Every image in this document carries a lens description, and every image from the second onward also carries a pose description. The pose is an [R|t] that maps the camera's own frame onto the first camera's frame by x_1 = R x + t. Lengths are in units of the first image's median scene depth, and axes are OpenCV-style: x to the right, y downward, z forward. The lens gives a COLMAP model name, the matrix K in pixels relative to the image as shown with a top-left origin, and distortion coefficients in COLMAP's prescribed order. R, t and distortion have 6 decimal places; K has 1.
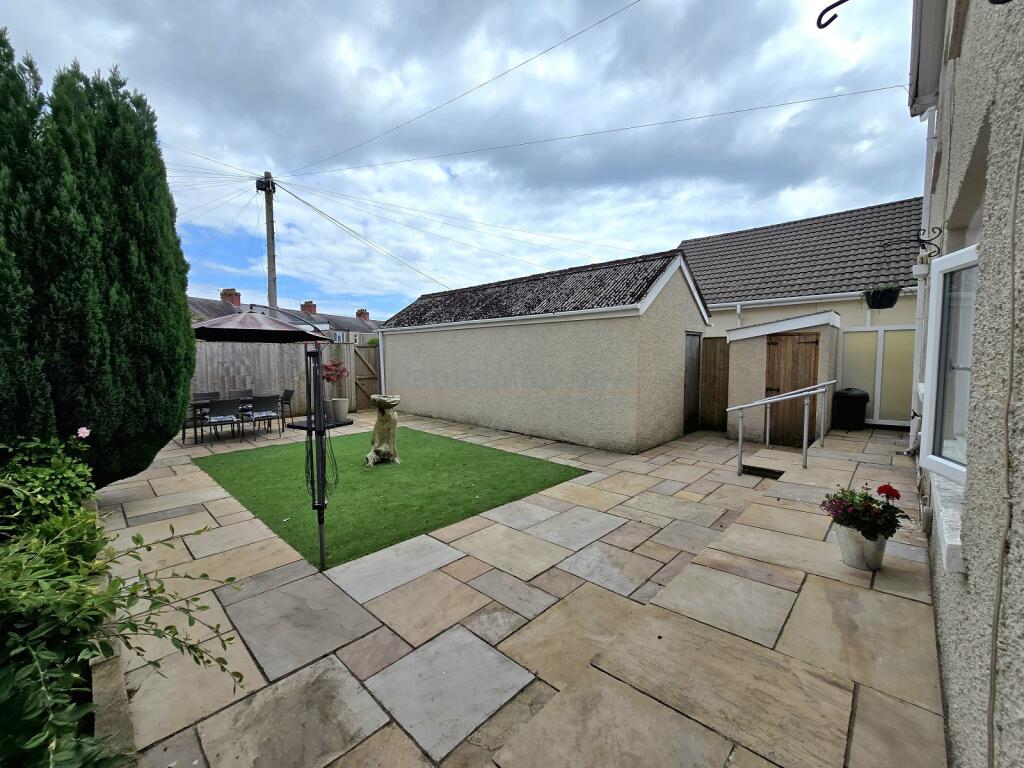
lens RADIAL K [[416.9, 0, 516.6], [0, 416.9, 385.6], [0, 0, 1]] dist [-0.000516, 0.000696]
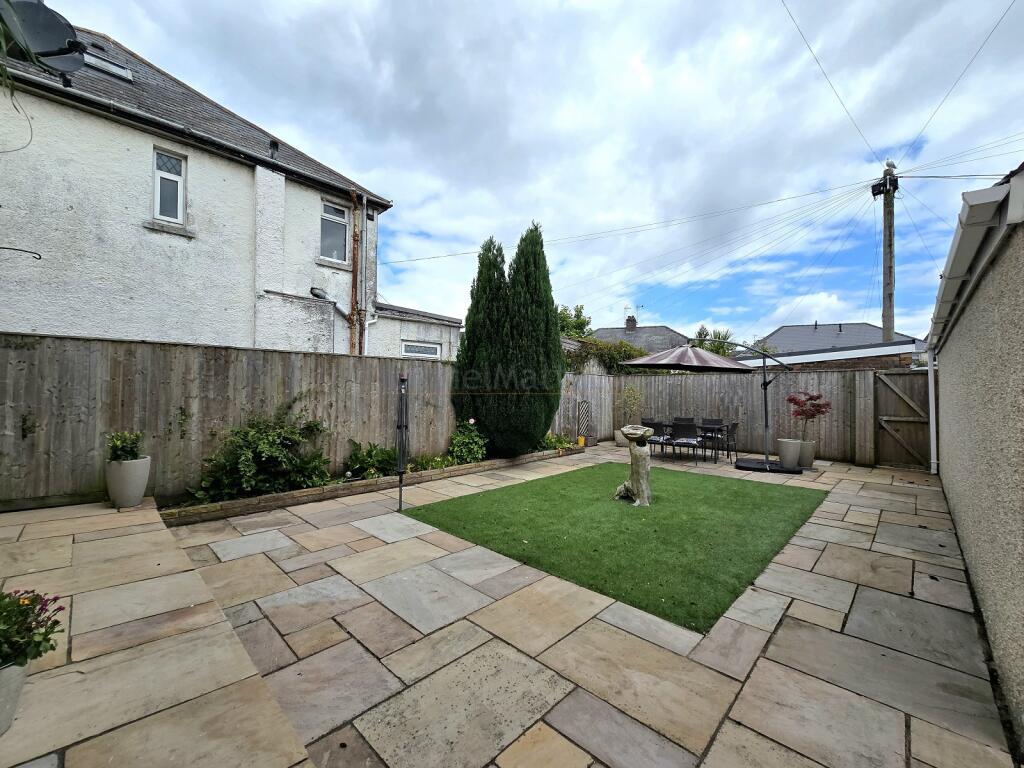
lens RADIAL K [[416.9, 0, 516.6], [0, 416.9, 385.6], [0, 0, 1]] dist [-0.000516, 0.000696]
pose [[-0.011355, -0.006406, -0.999915, 0.930298], [-0.078347, 0.996911, -0.005497, -0.063840], [0.996861, 0.078278, -0.011822, 1.145498]]
